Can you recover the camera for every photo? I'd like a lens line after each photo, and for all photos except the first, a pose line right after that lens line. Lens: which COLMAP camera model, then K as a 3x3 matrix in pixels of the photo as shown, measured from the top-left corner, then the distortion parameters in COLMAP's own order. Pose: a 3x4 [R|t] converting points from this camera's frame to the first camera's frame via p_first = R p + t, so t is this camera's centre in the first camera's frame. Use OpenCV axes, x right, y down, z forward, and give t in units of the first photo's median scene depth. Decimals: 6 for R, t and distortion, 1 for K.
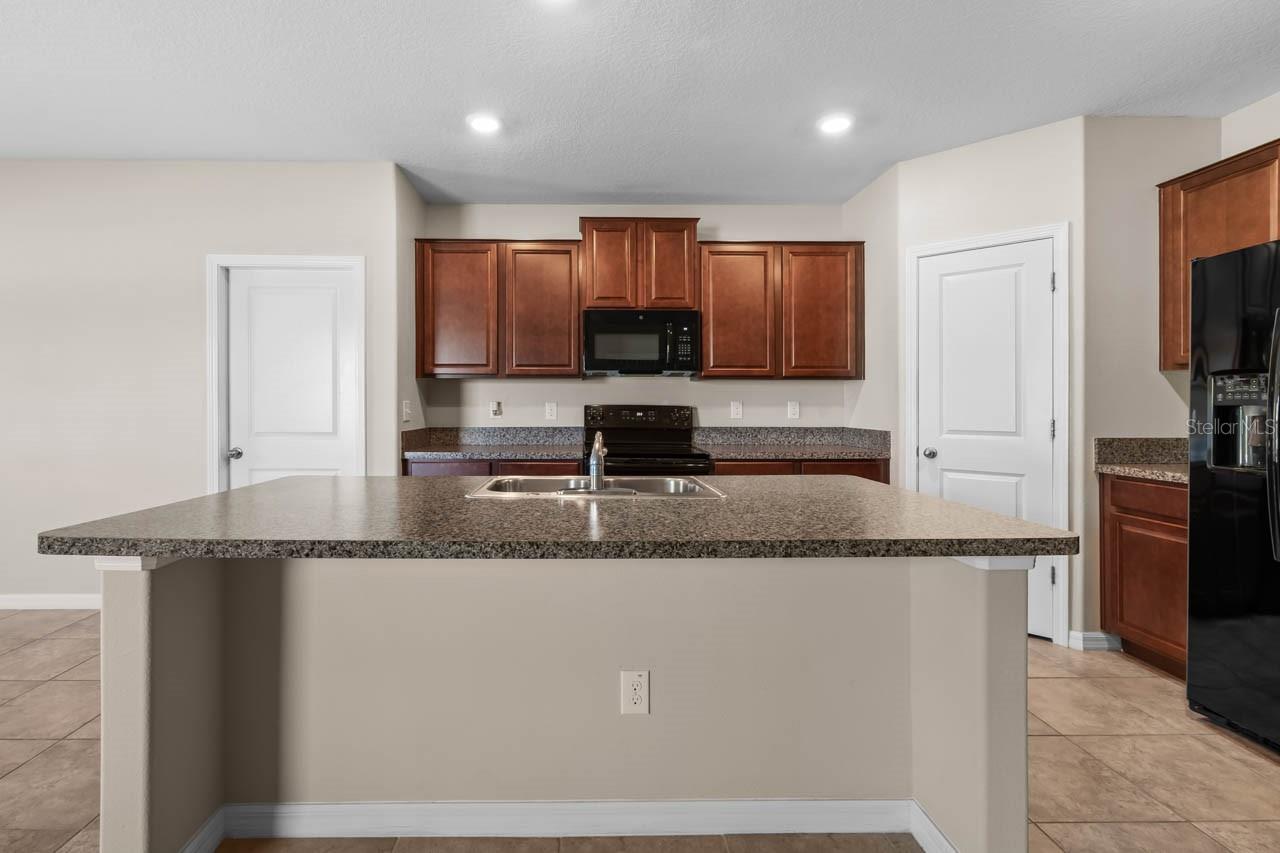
lens RADIAL K [[595.8, 0, 584.9], [0, 595.8, 408.1], [0, 0, 1]] dist [0.001728, 0.000362]
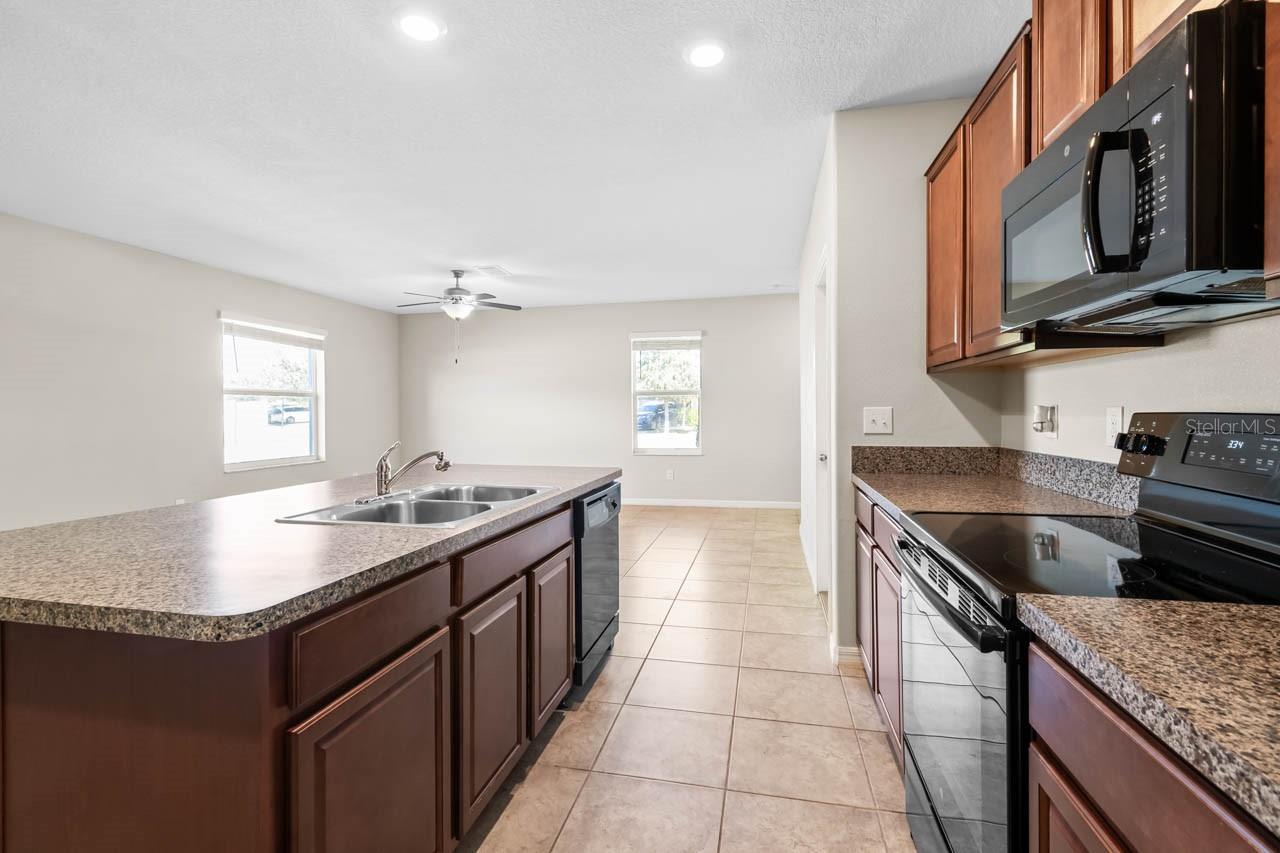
lens RADIAL K [[584.1, 0, 635.3], [0, 584.1, 411.8], [0, 0, 1]] dist [0.015808, -0.008729]
pose [[-0.228678, -0.000229, -0.973502, 0.461461], [-0.000896, 1.000000, -0.000025, -0.005462], [0.973502, 0.000867, -0.228678, 0.825261]]
